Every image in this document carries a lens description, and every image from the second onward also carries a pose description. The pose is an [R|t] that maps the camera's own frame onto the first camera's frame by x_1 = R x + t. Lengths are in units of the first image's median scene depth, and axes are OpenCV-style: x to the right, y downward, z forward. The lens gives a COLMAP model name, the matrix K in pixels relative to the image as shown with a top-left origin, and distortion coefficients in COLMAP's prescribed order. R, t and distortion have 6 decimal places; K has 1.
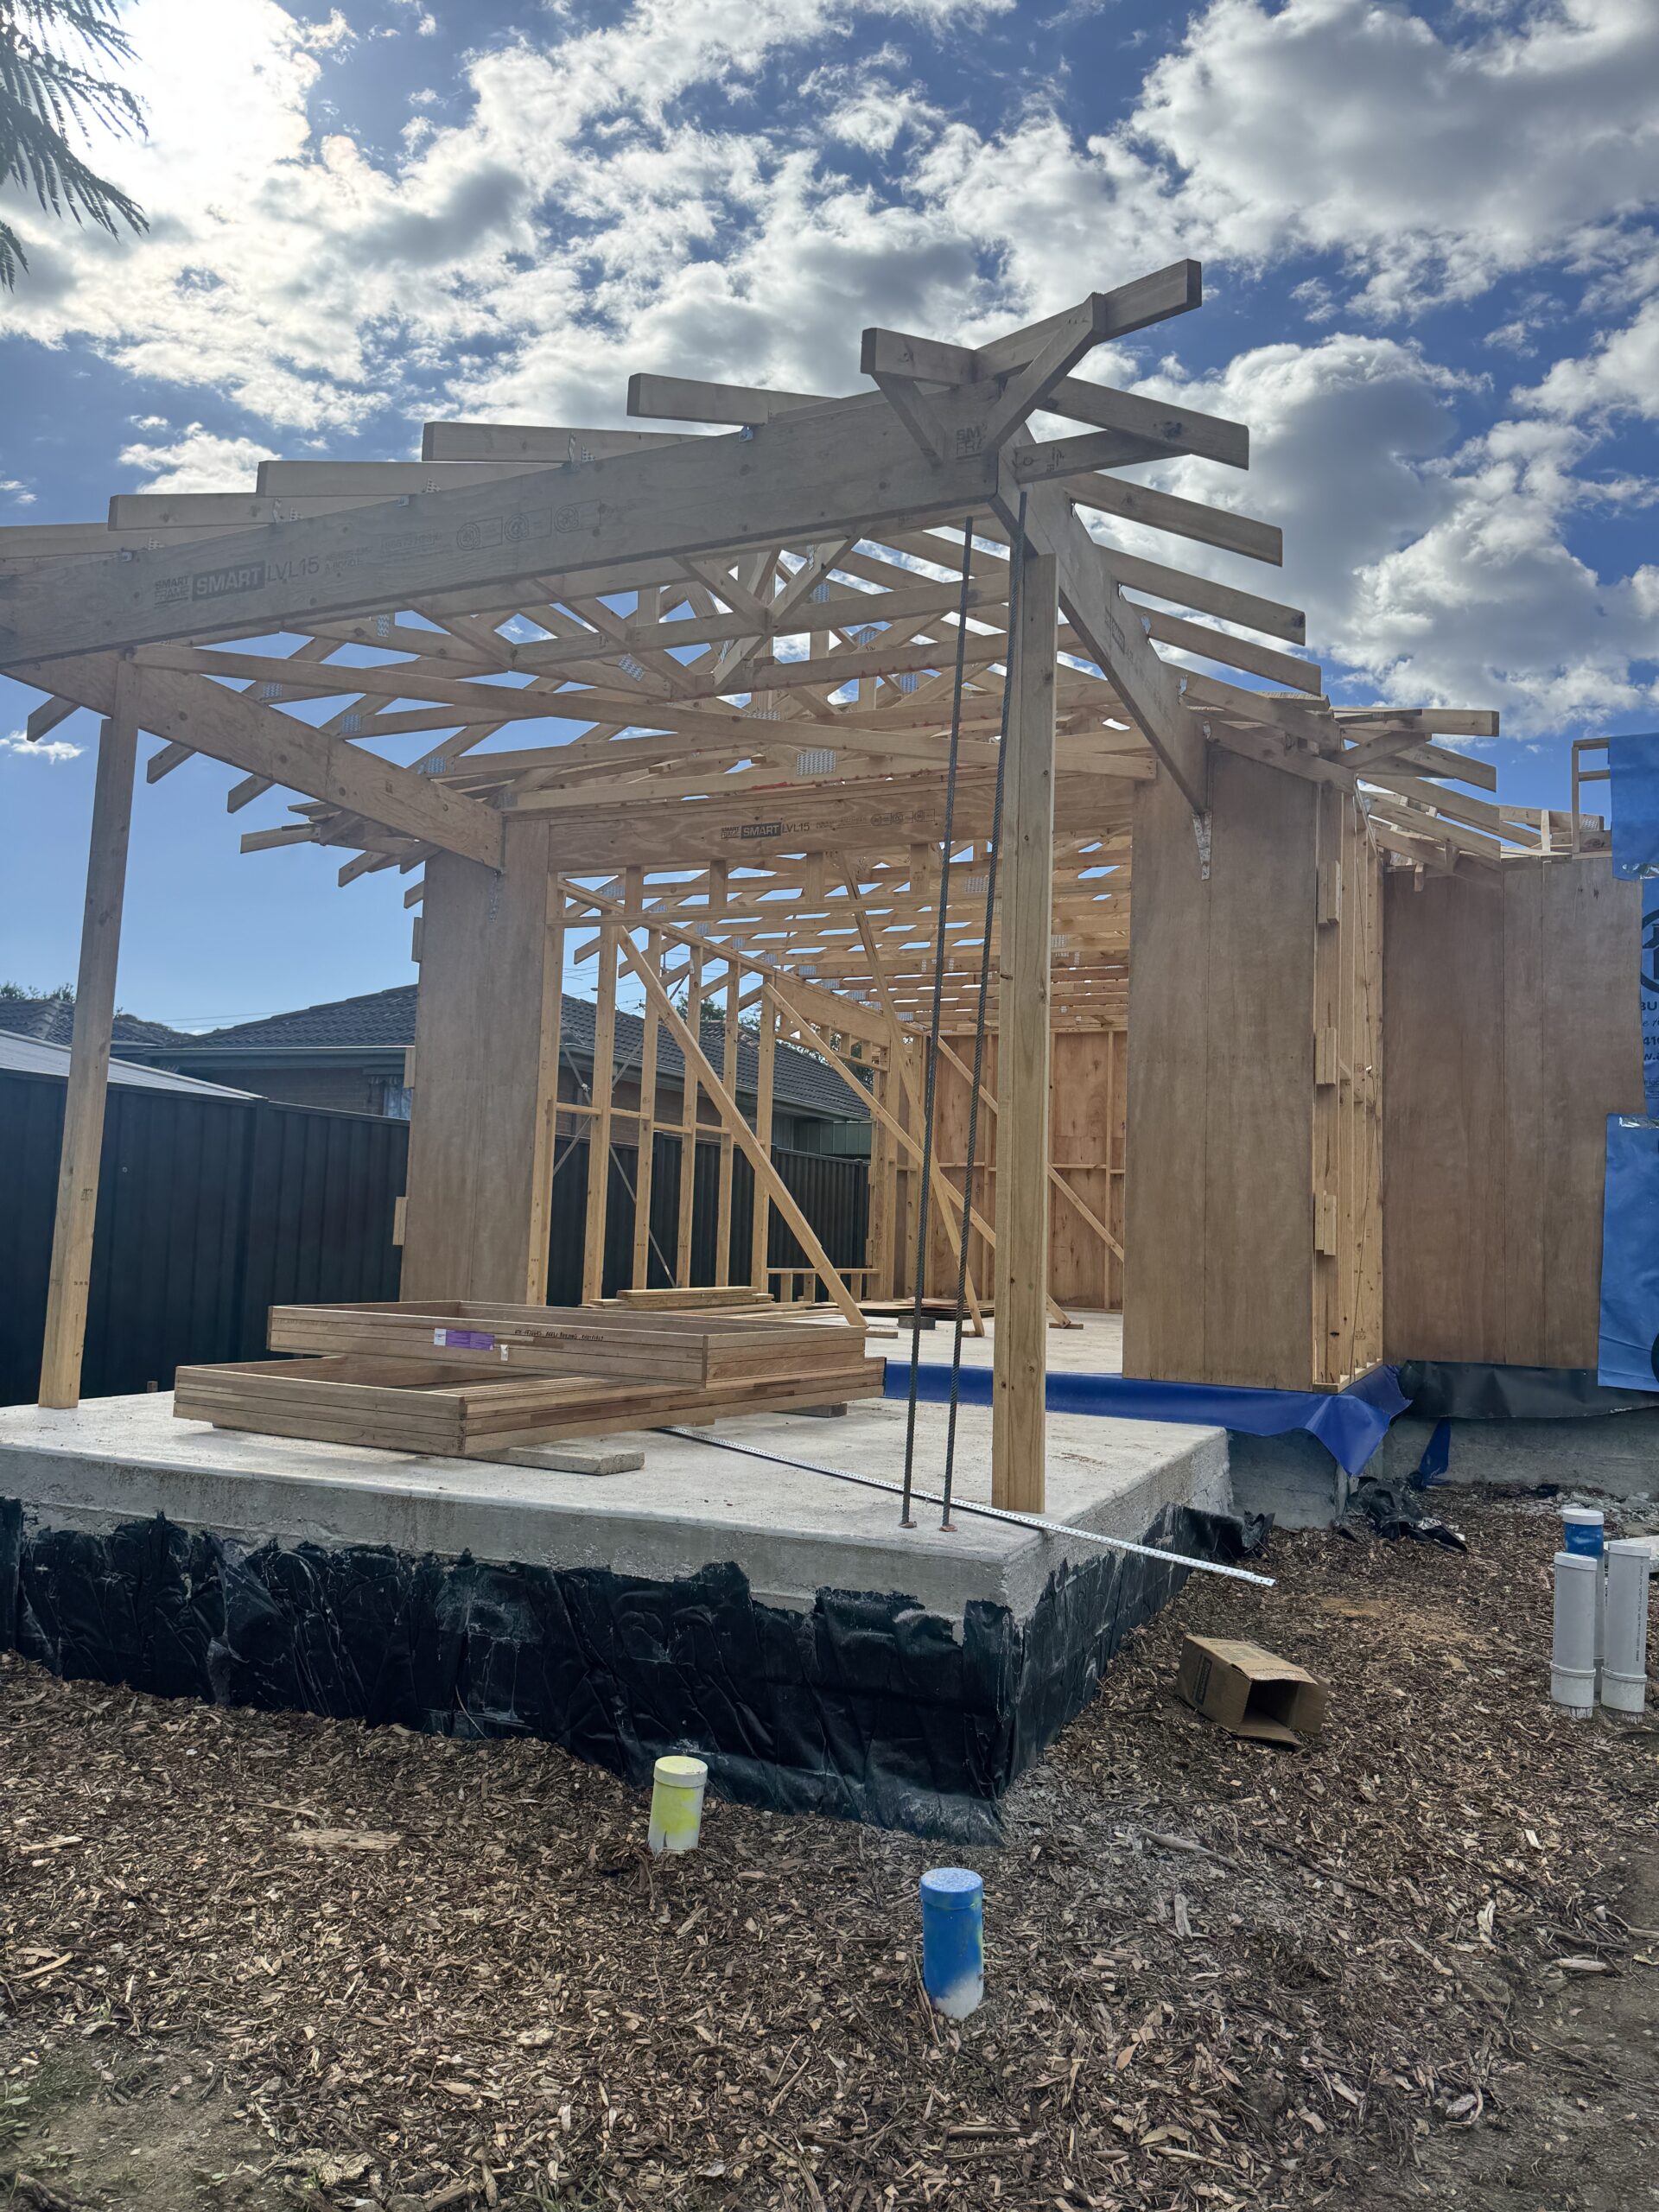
lens RADIAL K [[1542.1, 0, 834.4], [0, 1542.1, 1113.6], [0, 0, 1]] dist [0.068209, -0.077709]
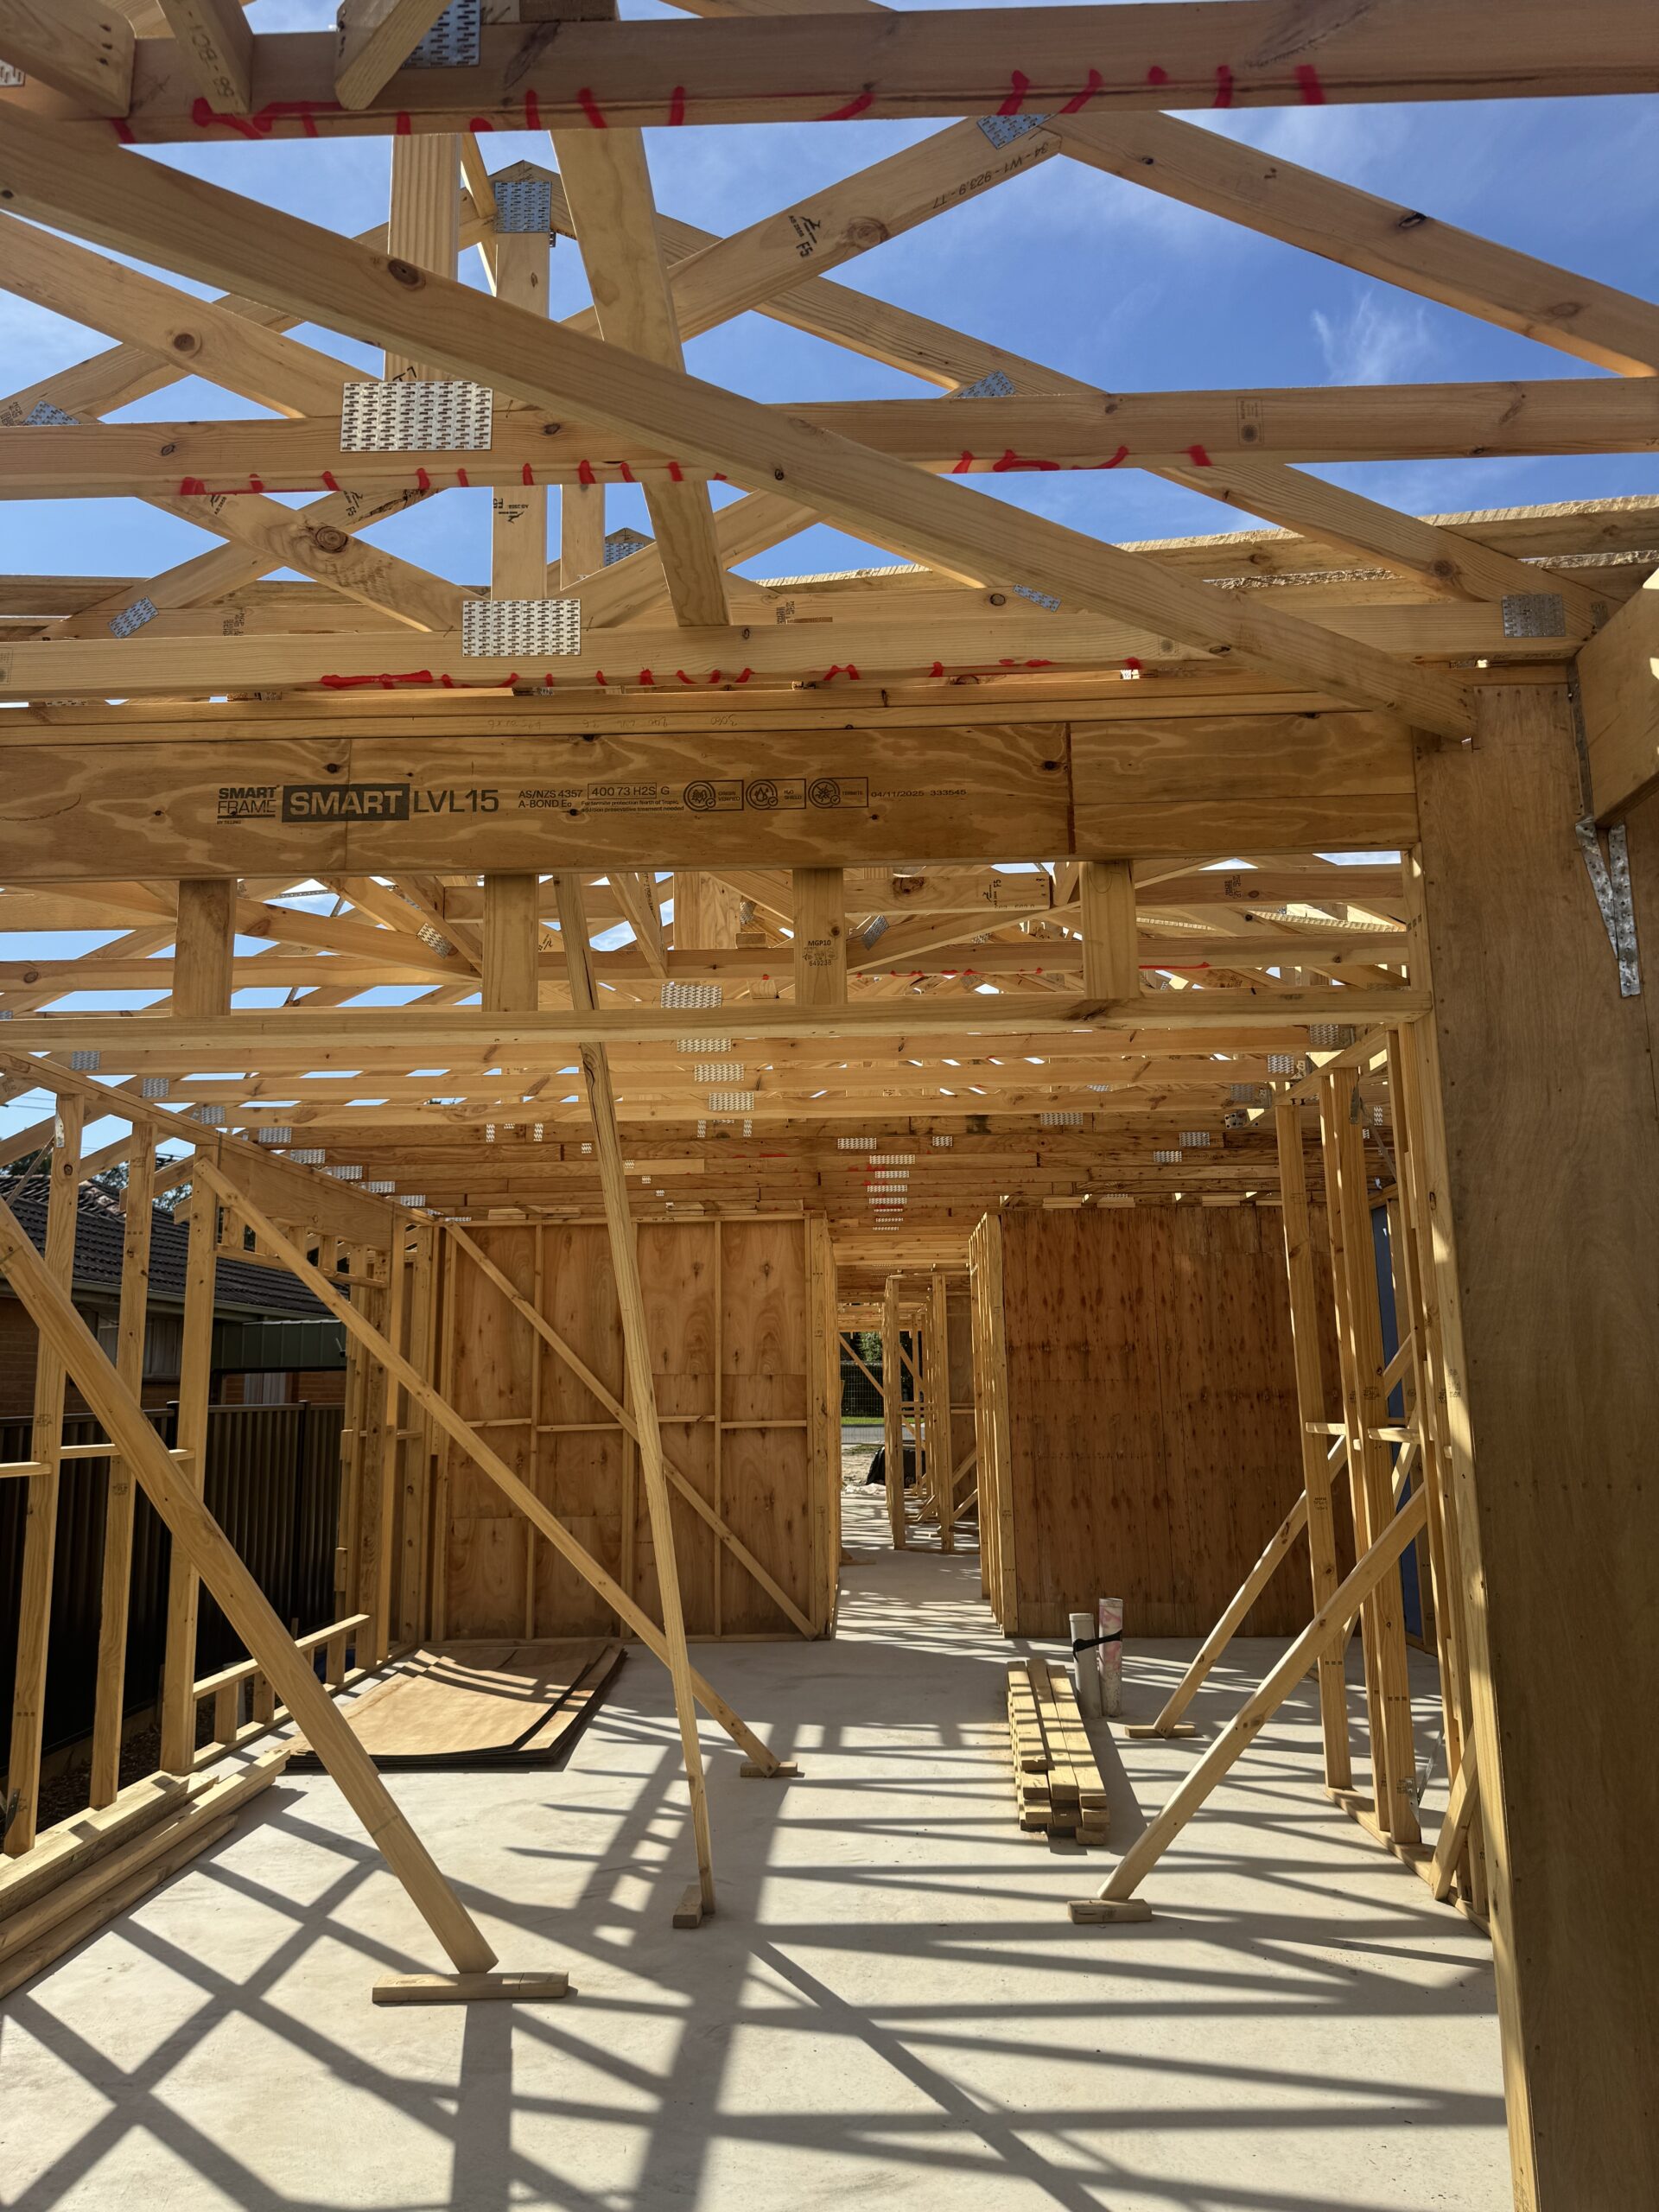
lens RADIAL K [[1542.1, 0, 823.9], [0, 1542.1, 1119.2], [0, 0, 1]] dist [0.068209, -0.077709]
pose [[0.925698, 0.018253, 0.377823, -0.108764], [0.013256, 0.996656, -0.080630, -0.111959], [-0.378031, 0.079647, 0.922360, 0.876934]]
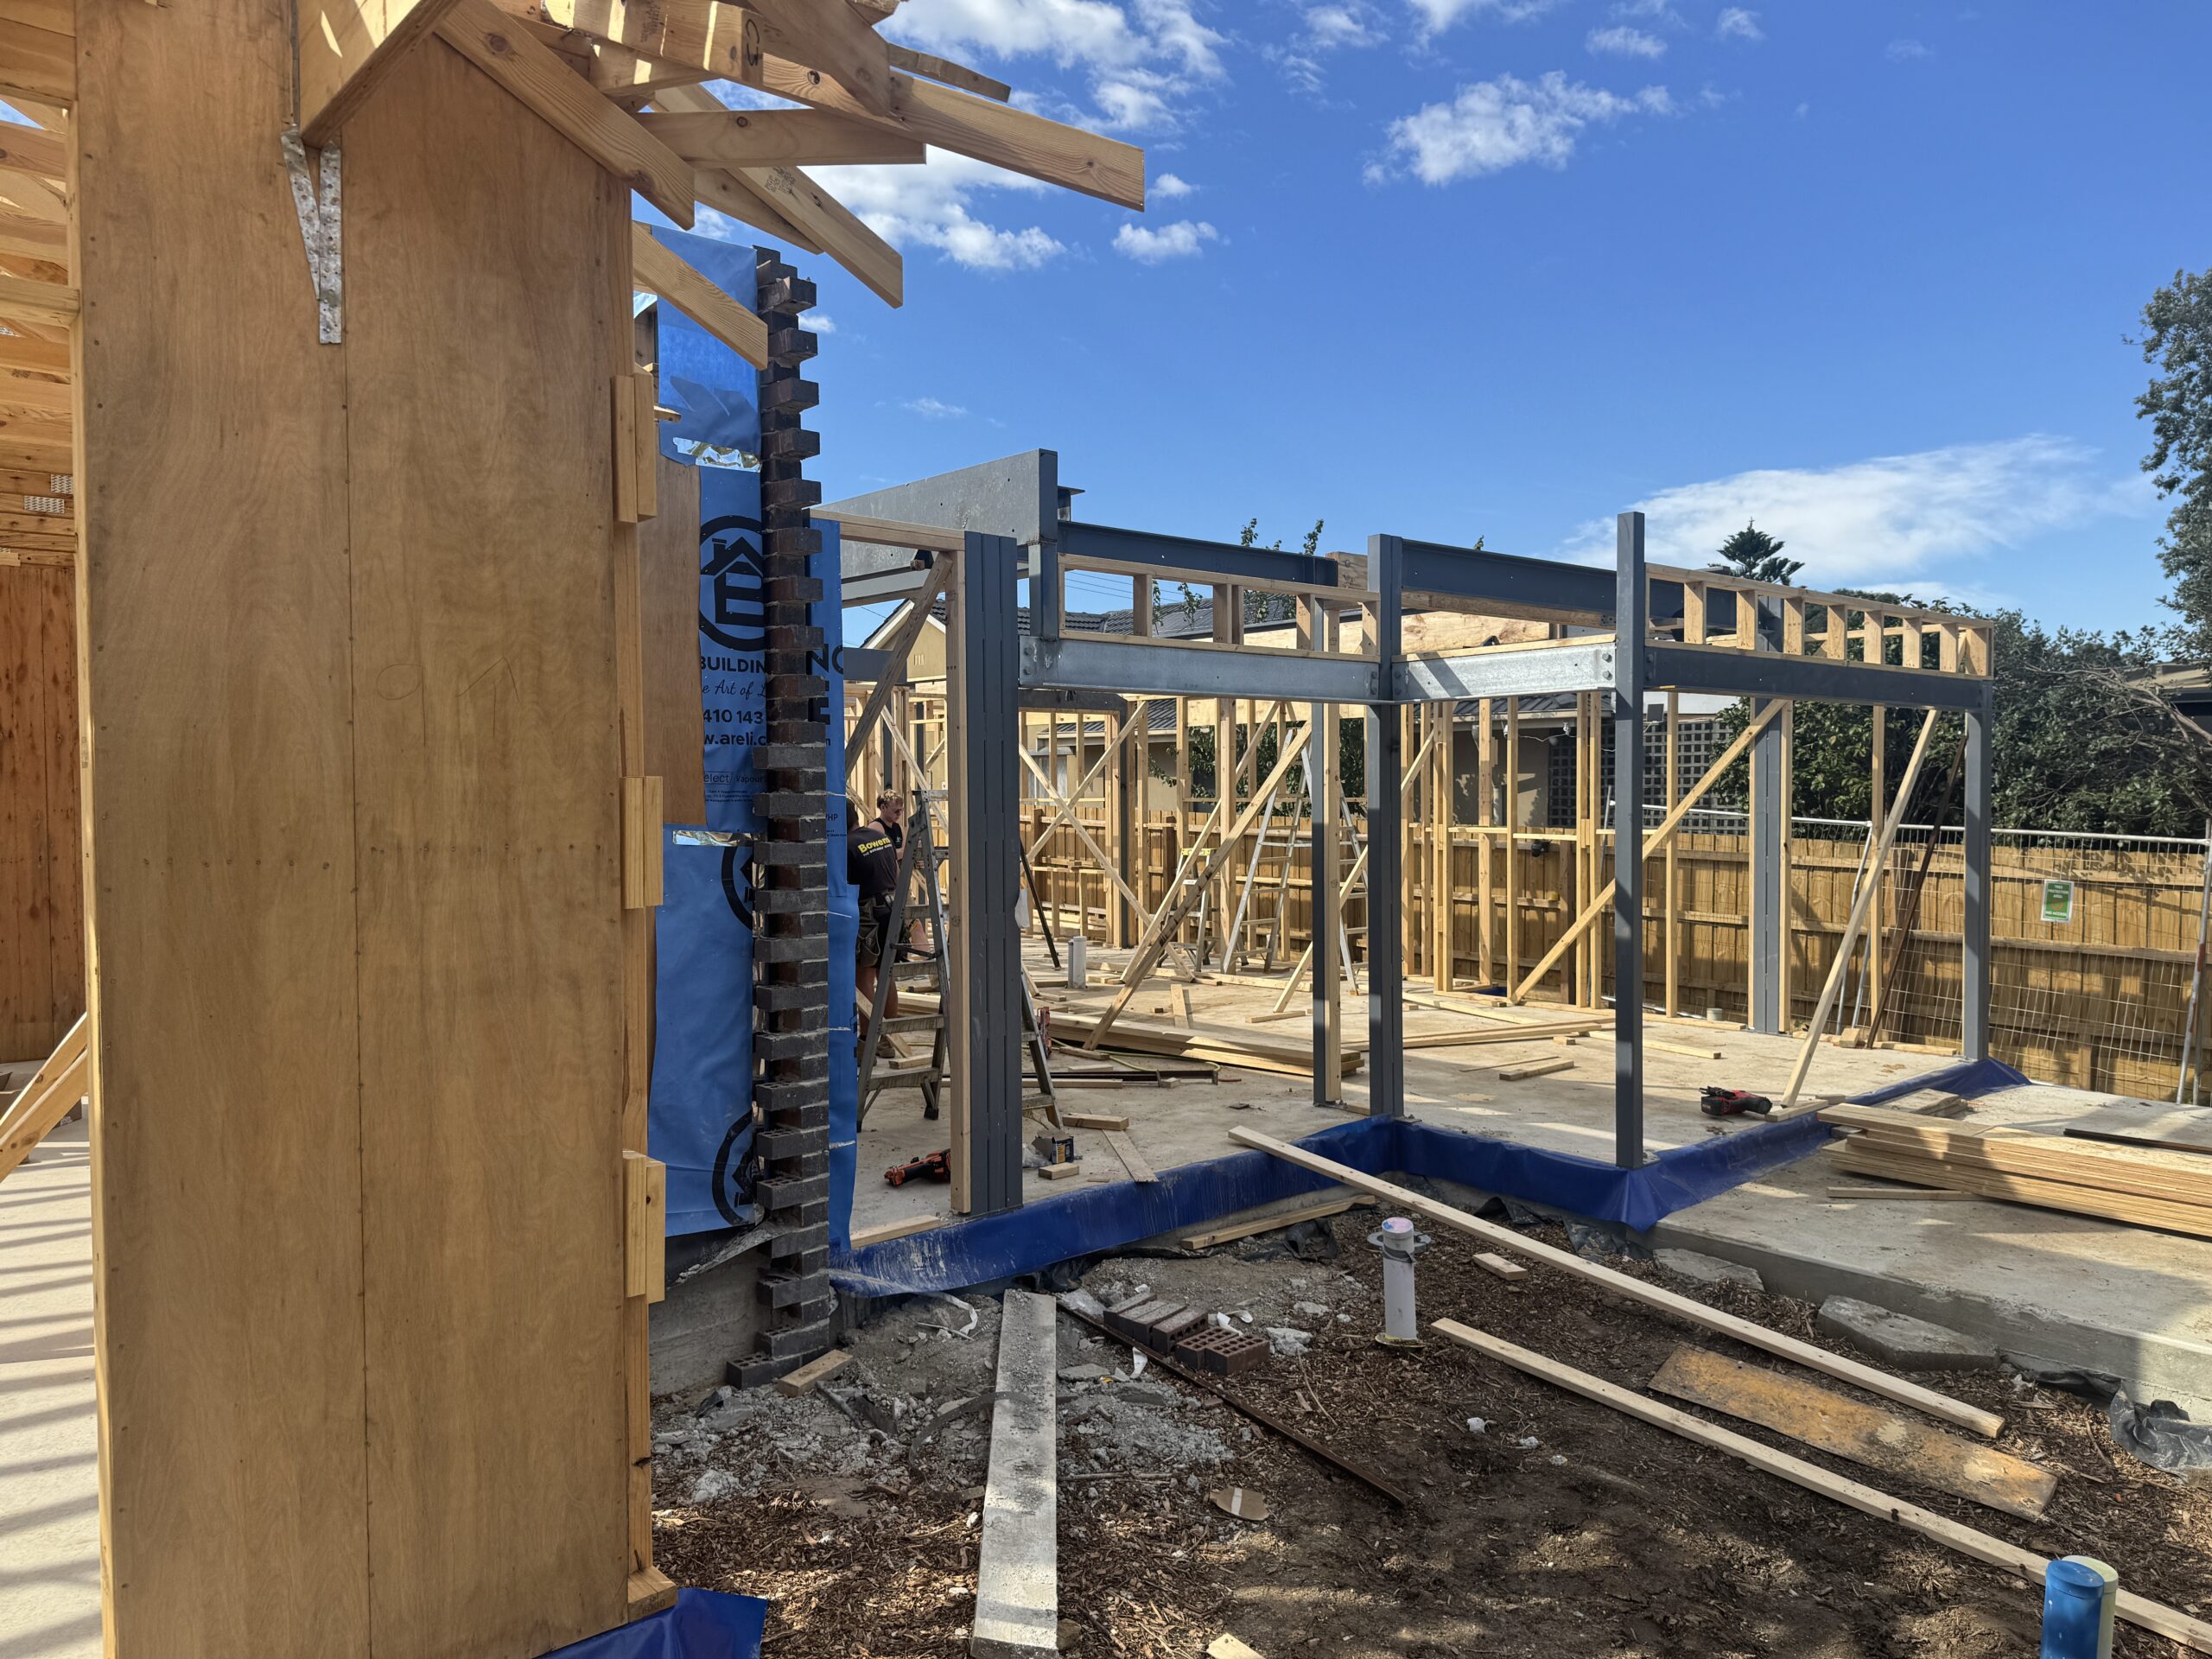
lens RADIAL K [[1542.1, 0, 1074.6], [0, 1542.1, 832.7], [0, 0, 1]] dist [0.068209, -0.077709]
pose [[0.435549, -0.062836, 0.897969, -0.016654], [-0.058701, 0.993455, 0.097989, -0.103389], [-0.898249, -0.095390, 0.429009, 0.831173]]
